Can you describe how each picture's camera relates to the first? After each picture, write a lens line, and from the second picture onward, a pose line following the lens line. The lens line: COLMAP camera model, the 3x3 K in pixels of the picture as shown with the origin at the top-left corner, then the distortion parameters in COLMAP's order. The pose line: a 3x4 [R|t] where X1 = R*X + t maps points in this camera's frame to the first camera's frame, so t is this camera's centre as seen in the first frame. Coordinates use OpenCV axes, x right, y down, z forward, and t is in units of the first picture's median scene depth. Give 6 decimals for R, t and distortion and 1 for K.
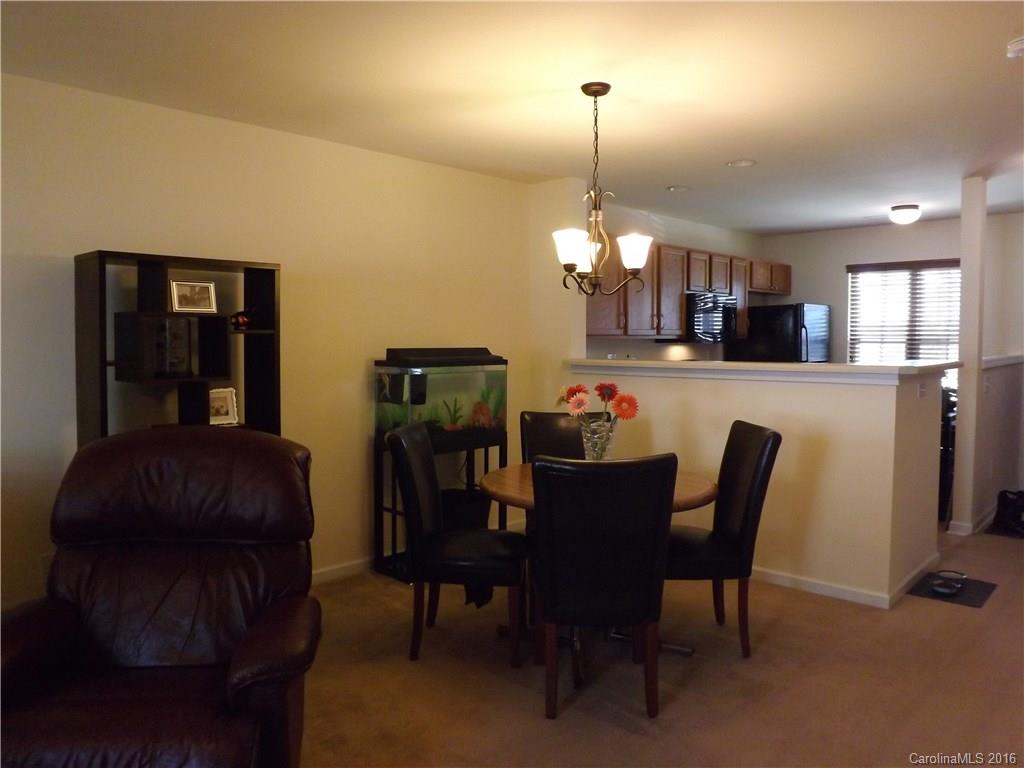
lens RADIAL K [[743.2, 0, 520.3], [0, 743.2, 383.7], [0, 0, 1]] dist [-0.048880, 0.005780]
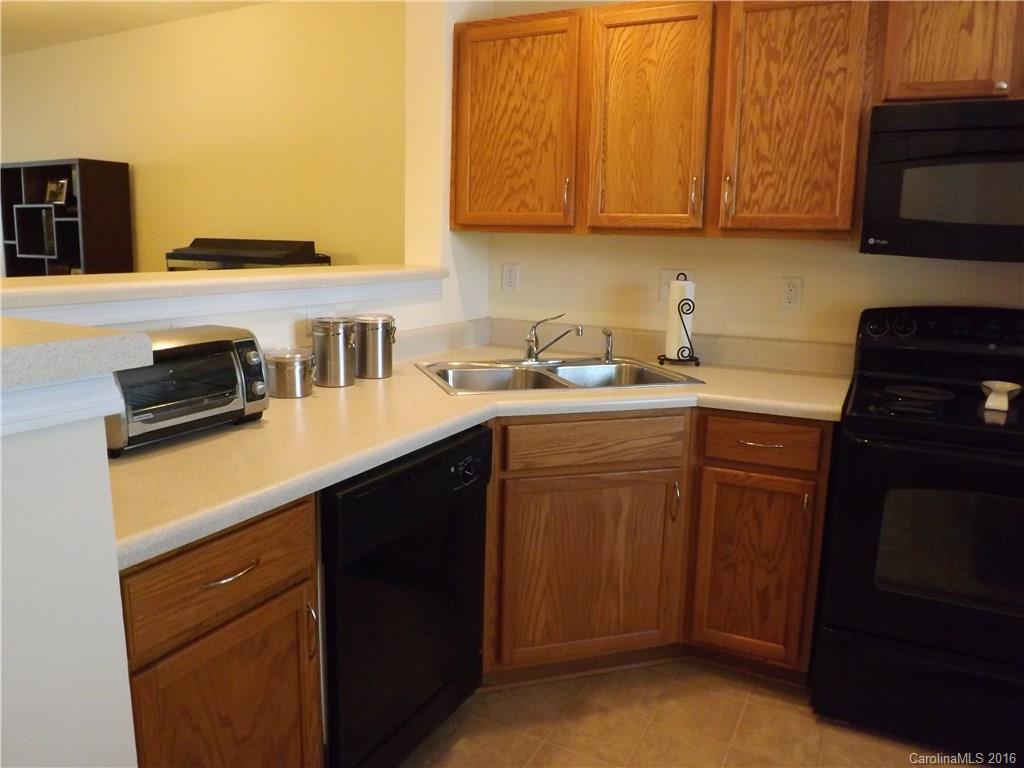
lens RADIAL K [[743.2, 0, 519.0], [0, 743.2, 376.3], [0, 0, 1]] dist [-0.048880, 0.005780]
pose [[0.272683, 0.182095, -0.944715, 0.465132], [-0.084102, 0.982678, 0.165137, -0.036912], [0.958421, 0.034423, 0.283274, 0.660684]]
